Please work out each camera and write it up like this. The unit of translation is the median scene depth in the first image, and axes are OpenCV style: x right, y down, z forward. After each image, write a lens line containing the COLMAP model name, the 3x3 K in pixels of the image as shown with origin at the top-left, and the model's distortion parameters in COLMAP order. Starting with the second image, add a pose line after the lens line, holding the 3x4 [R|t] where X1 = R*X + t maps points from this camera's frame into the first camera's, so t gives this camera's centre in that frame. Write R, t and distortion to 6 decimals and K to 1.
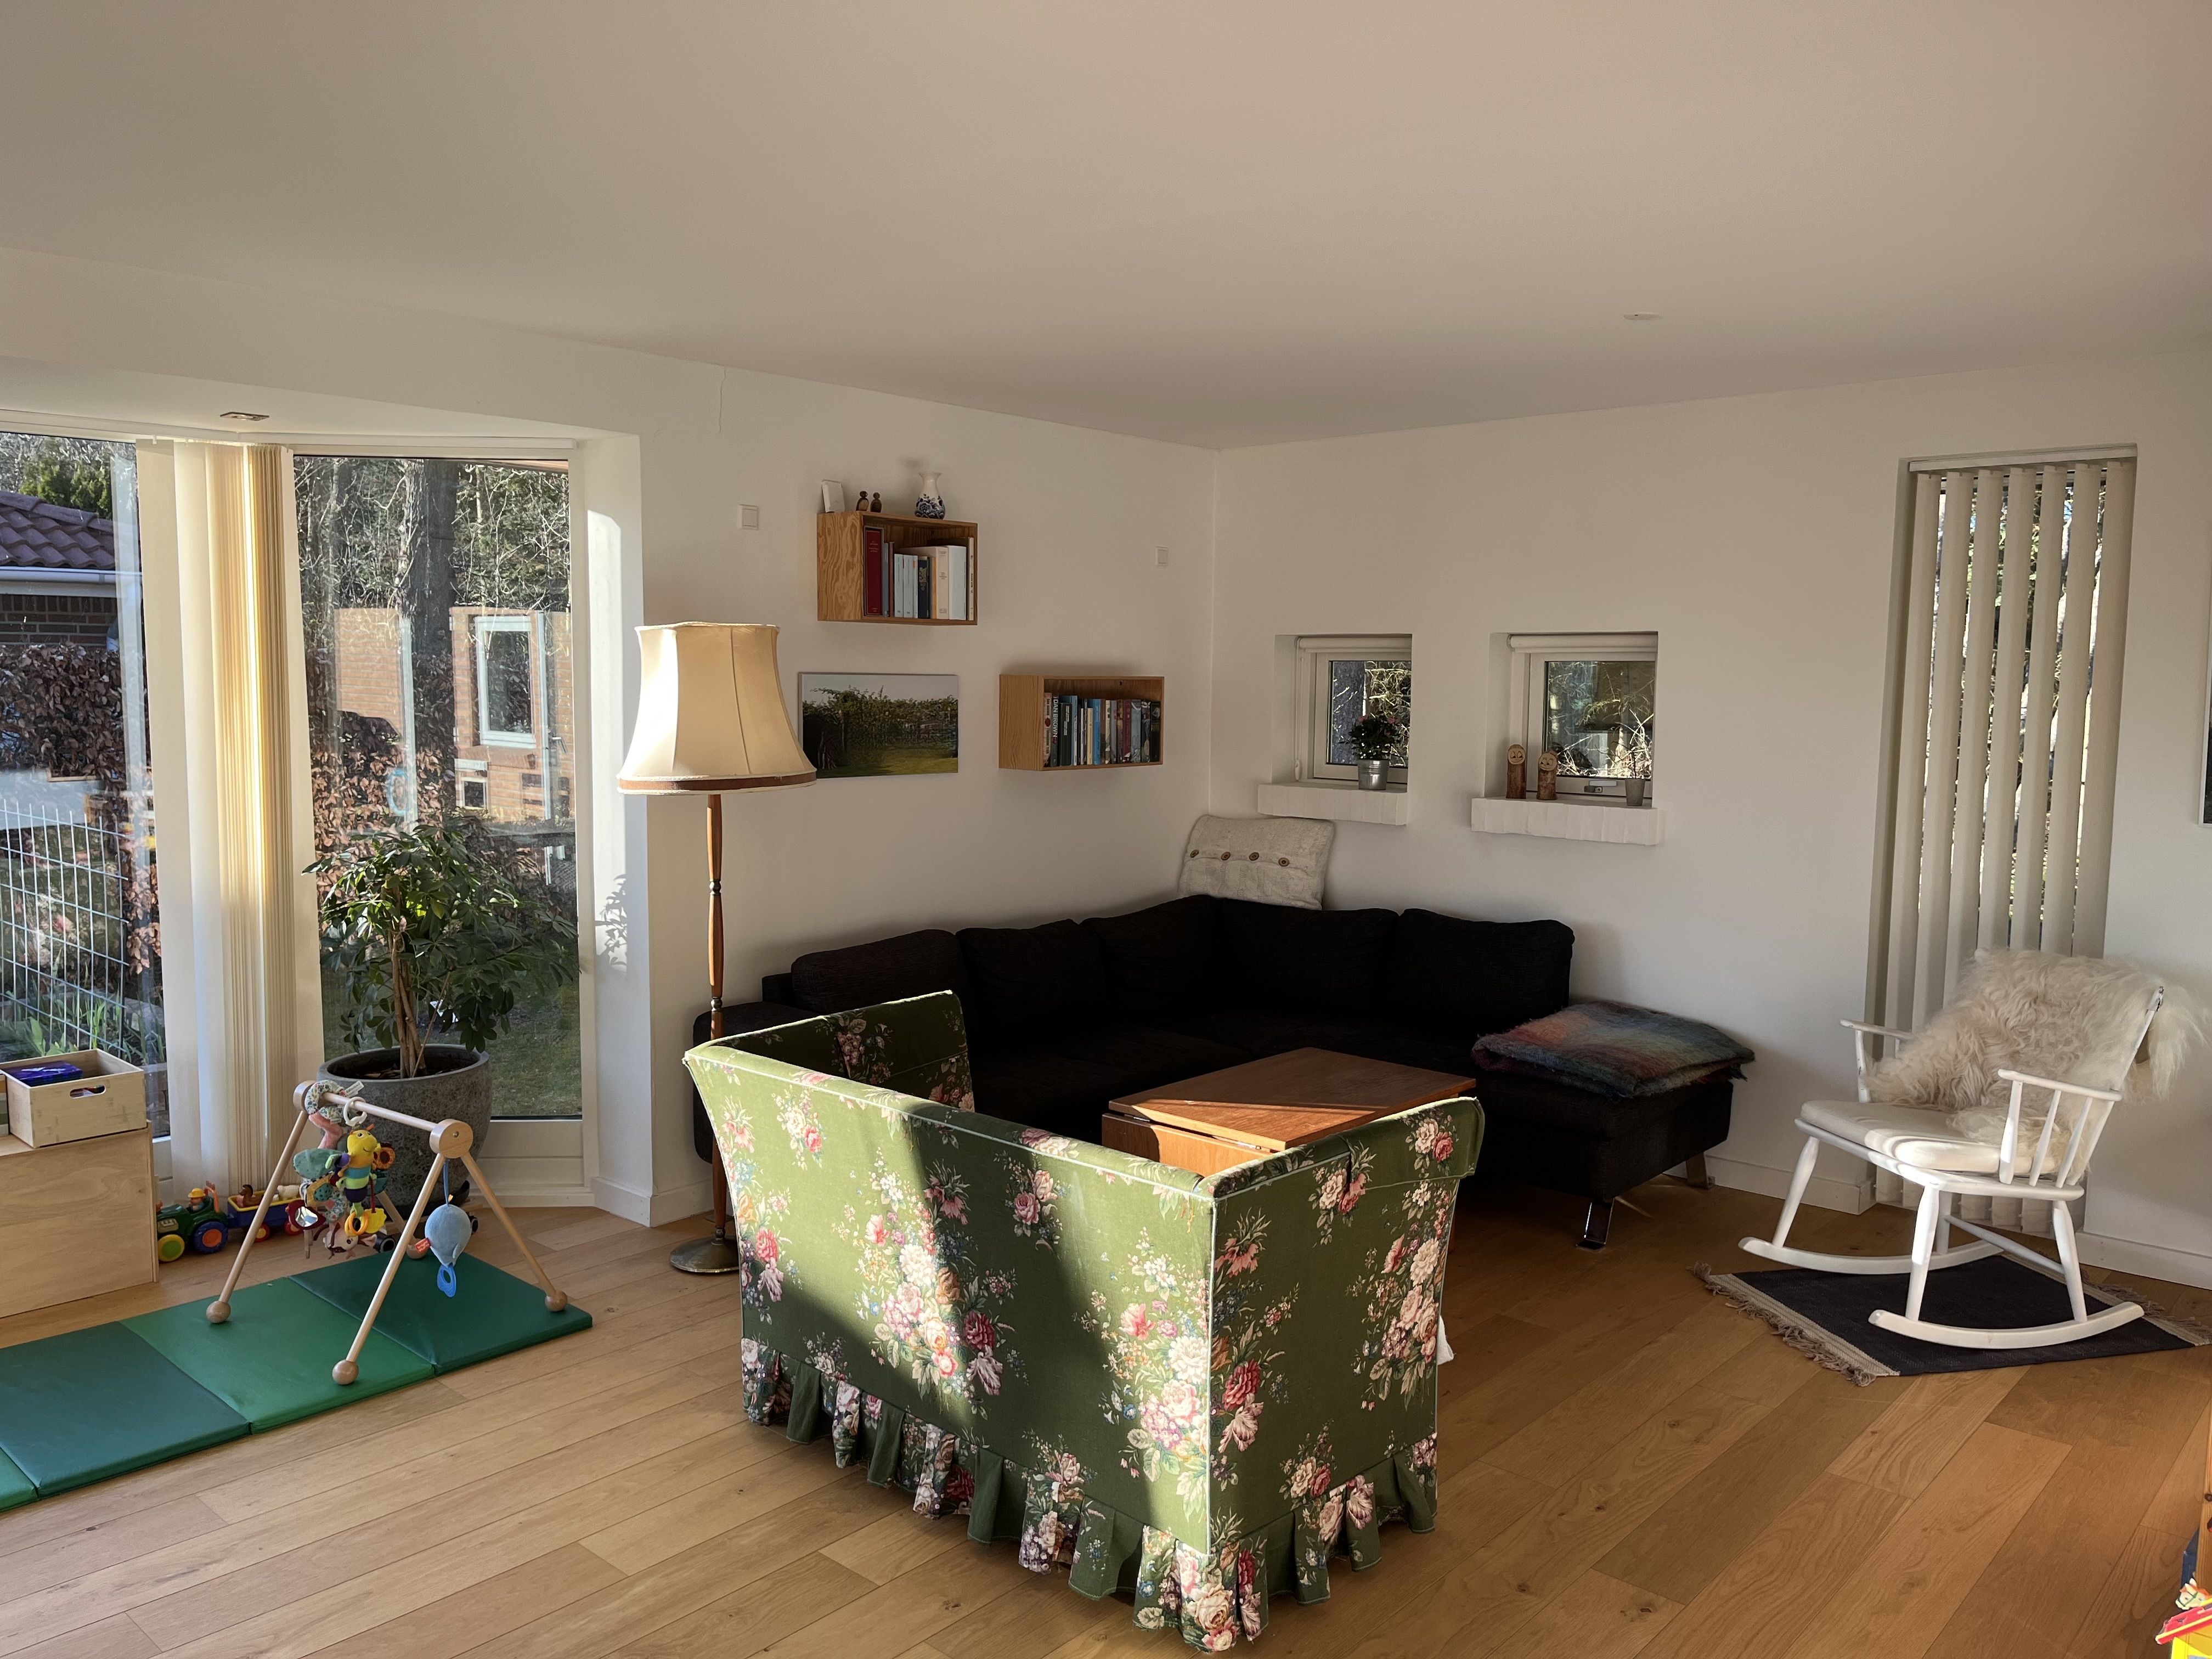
lens RADIAL K [[1667.9, 0, 1100.9], [0, 1667.9, 835.3], [0, 0, 1]] dist [0.027002, -0.004430]
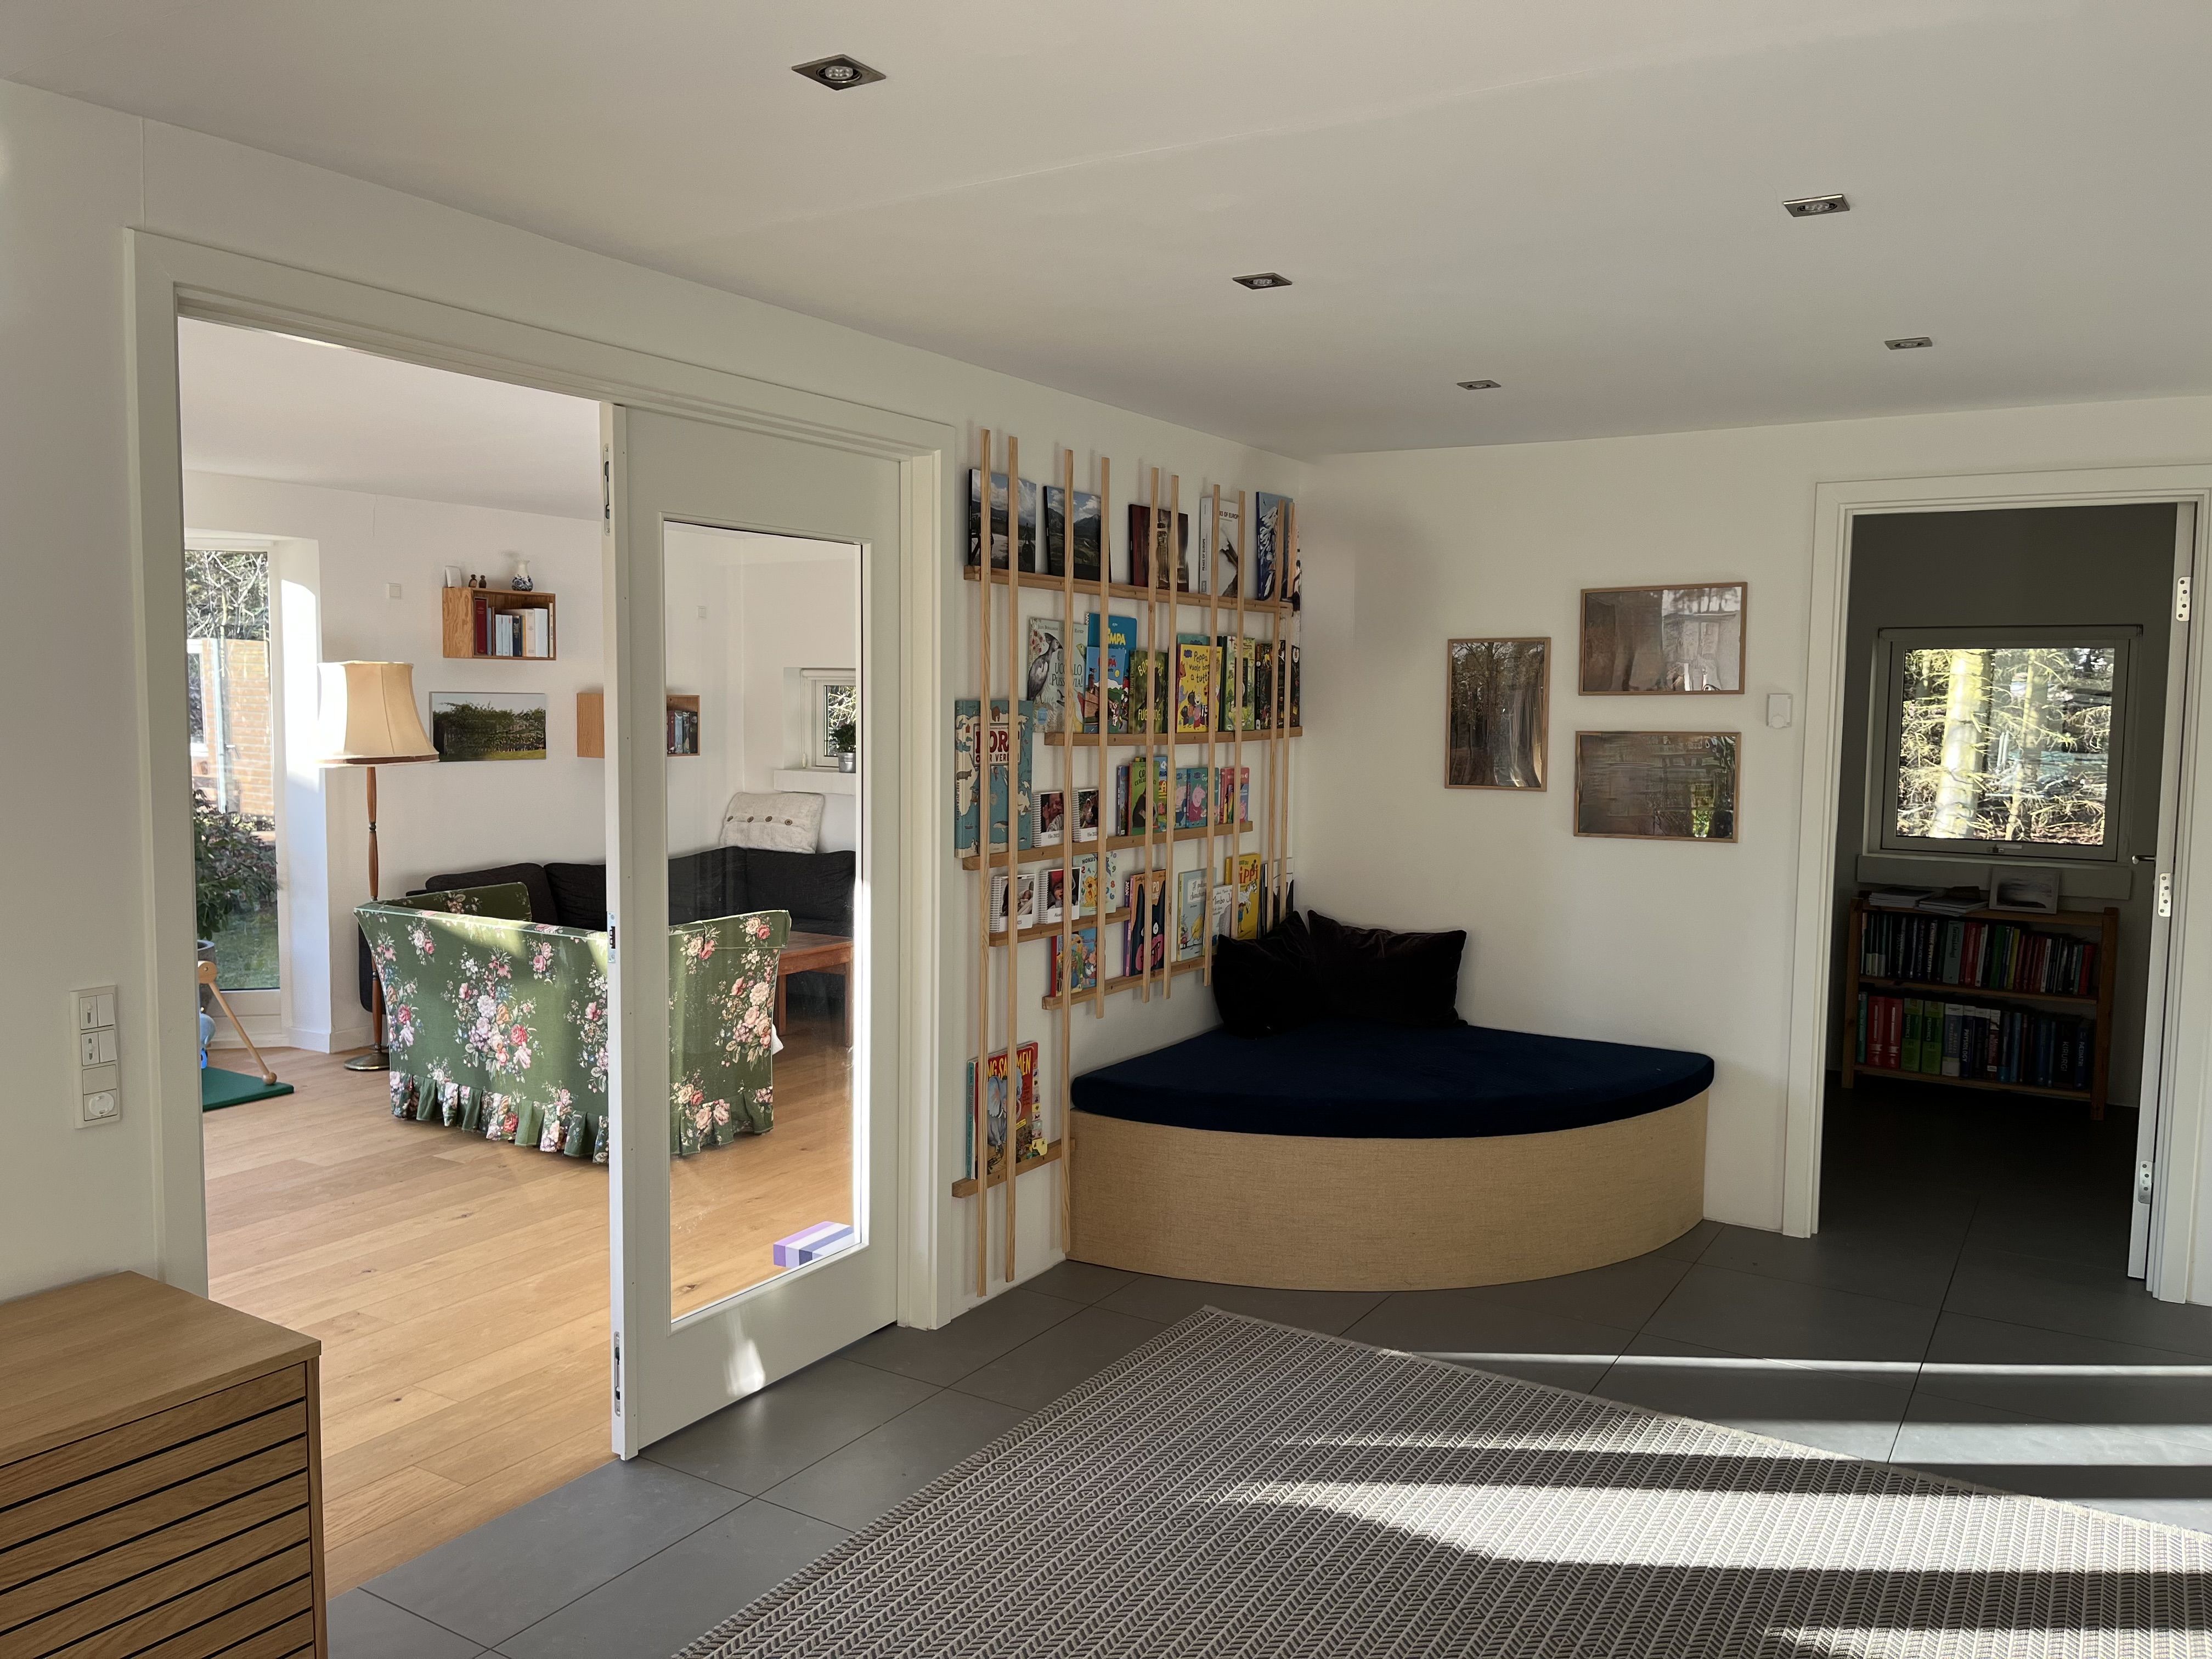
lens RADIAL K [[1667.9, 0, 1100.8], [0, 1667.9, 830.0], [0, 0, 1]] dist [0.027002, -0.004430]
pose [[0.983962, -0.011578, 0.178000, 0.166354], [0.014272, 0.999802, -0.013866, 0.066259], [-0.177804, 0.016185, 0.983933, -0.688875]]
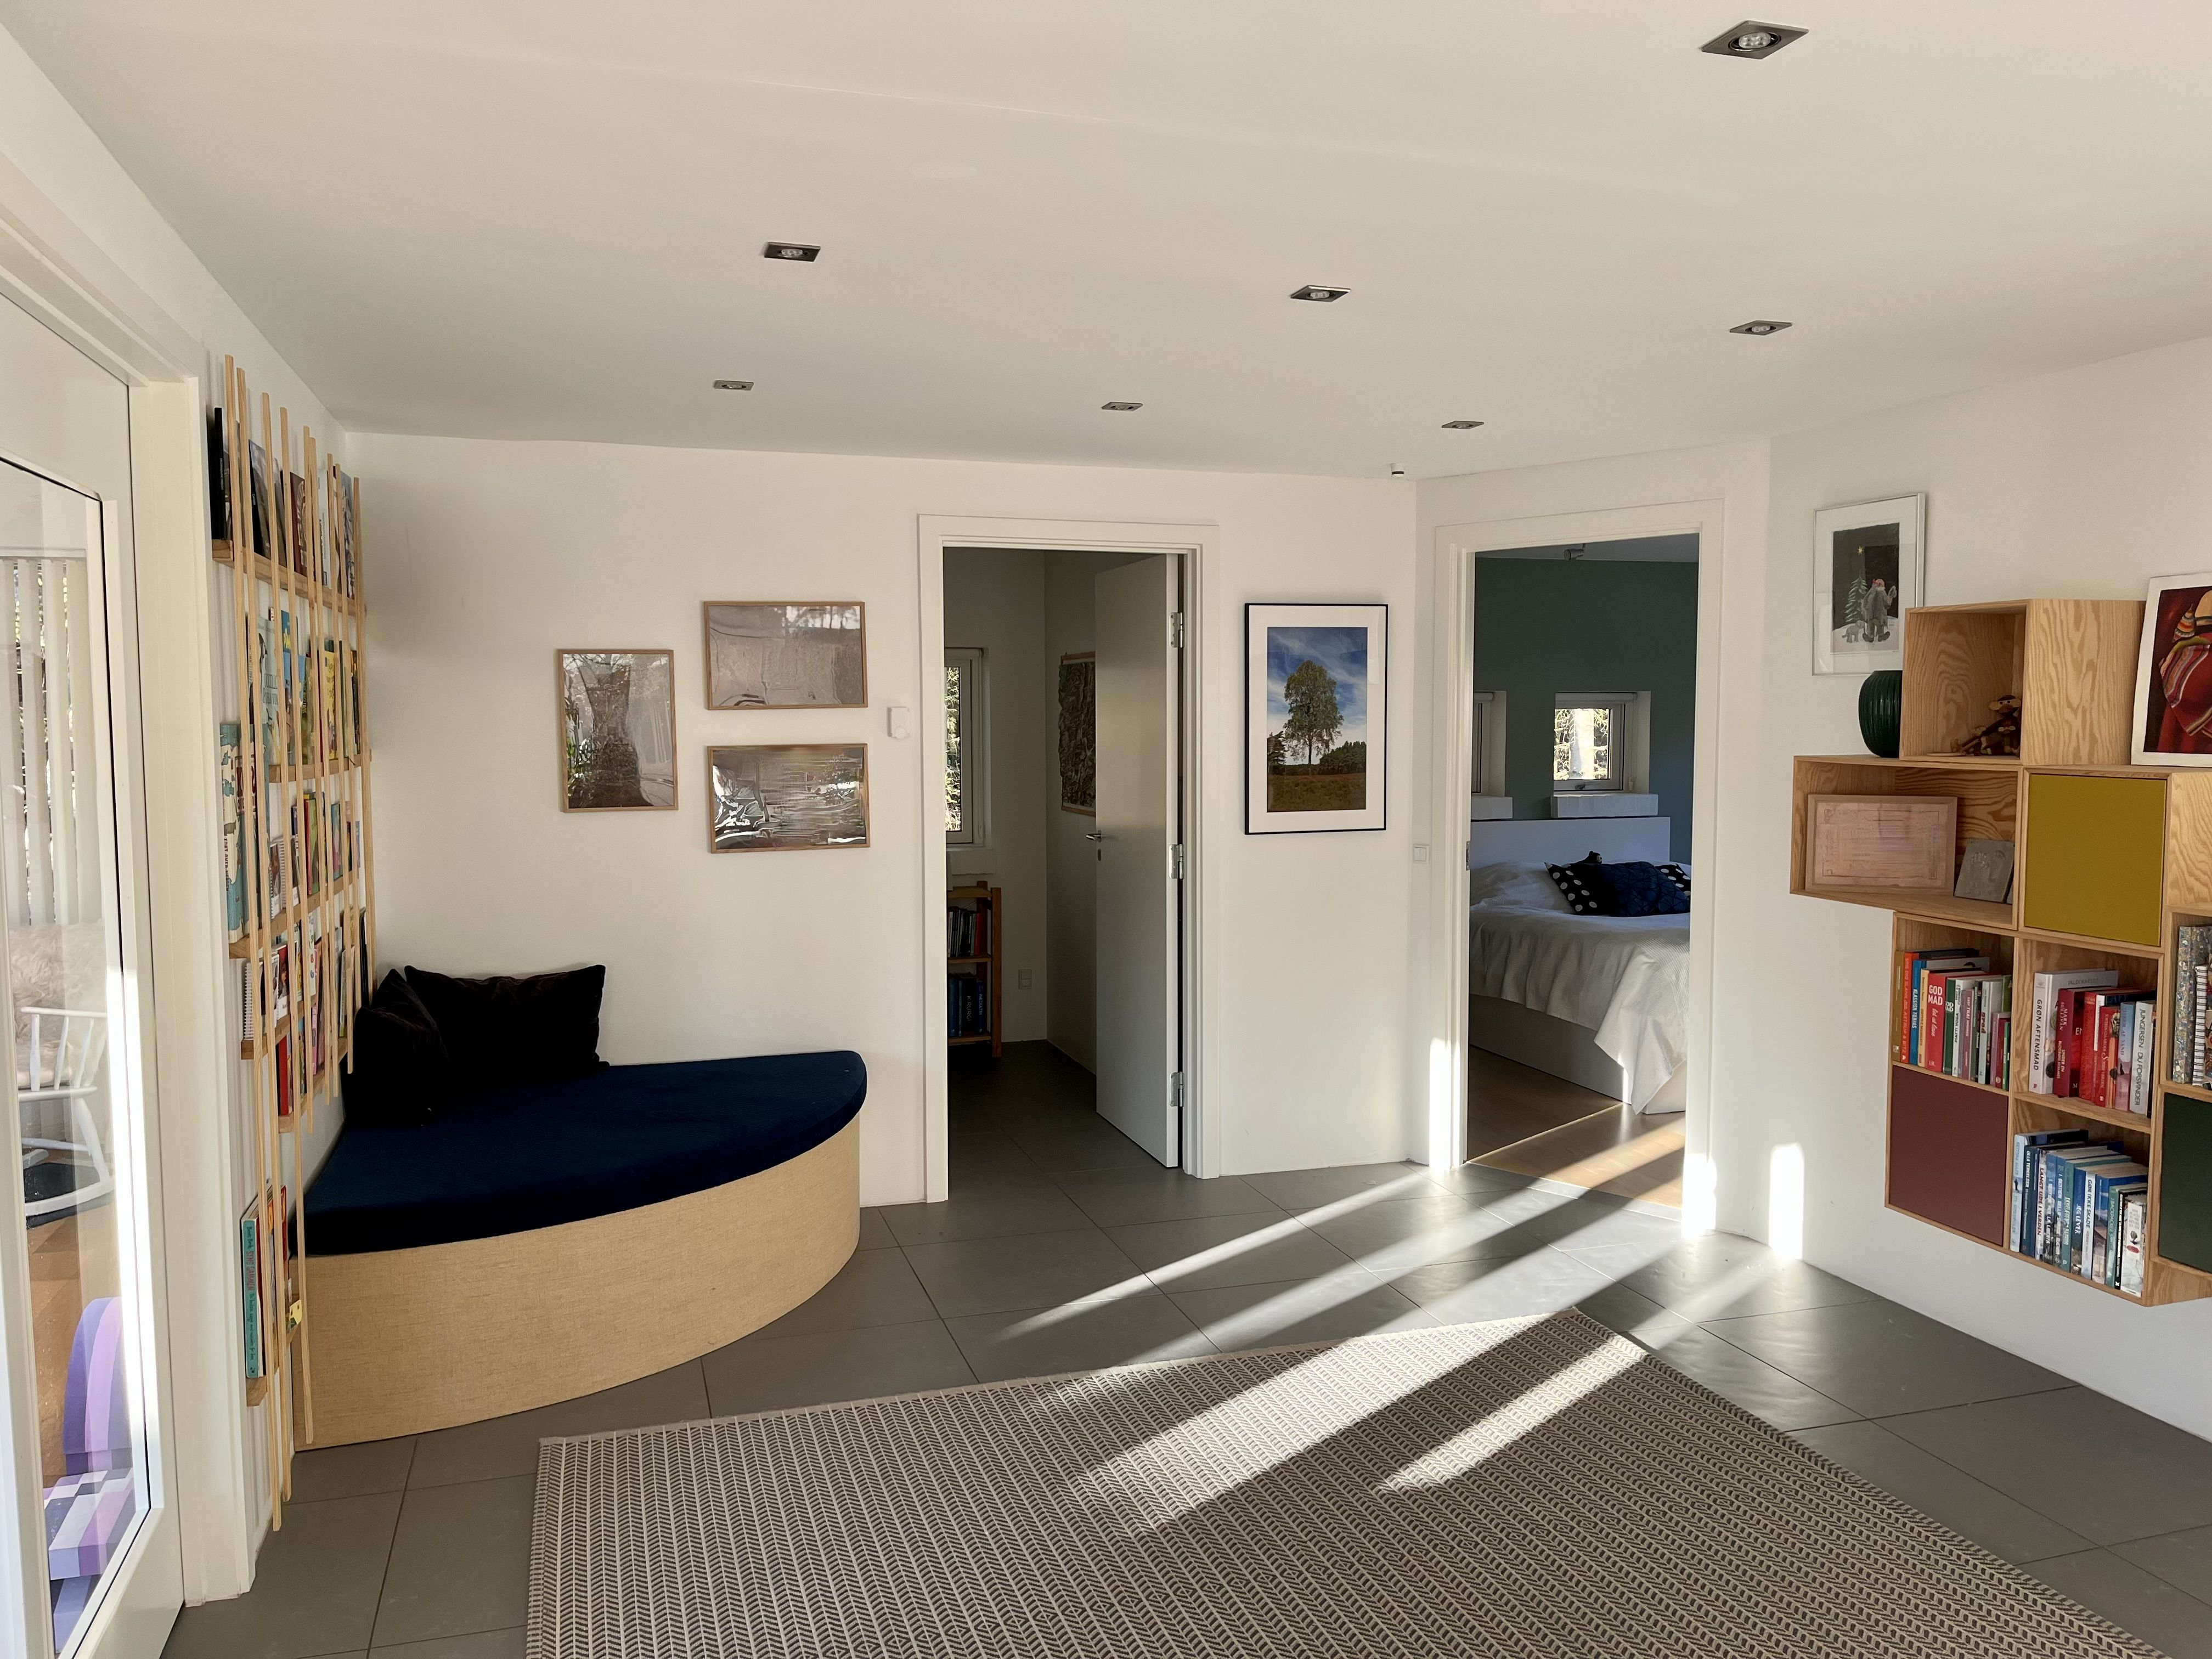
lens RADIAL K [[1667.9, 0, 1094.5], [0, 1667.9, 834.2], [0, 0, 1]] dist [0.027002, -0.004430]
pose [[0.507236, -0.071968, 0.858797, -0.162455], [0.090702, 0.995431, 0.029846, 0.034292], [-0.857021, 0.062755, 0.511446, -0.396824]]
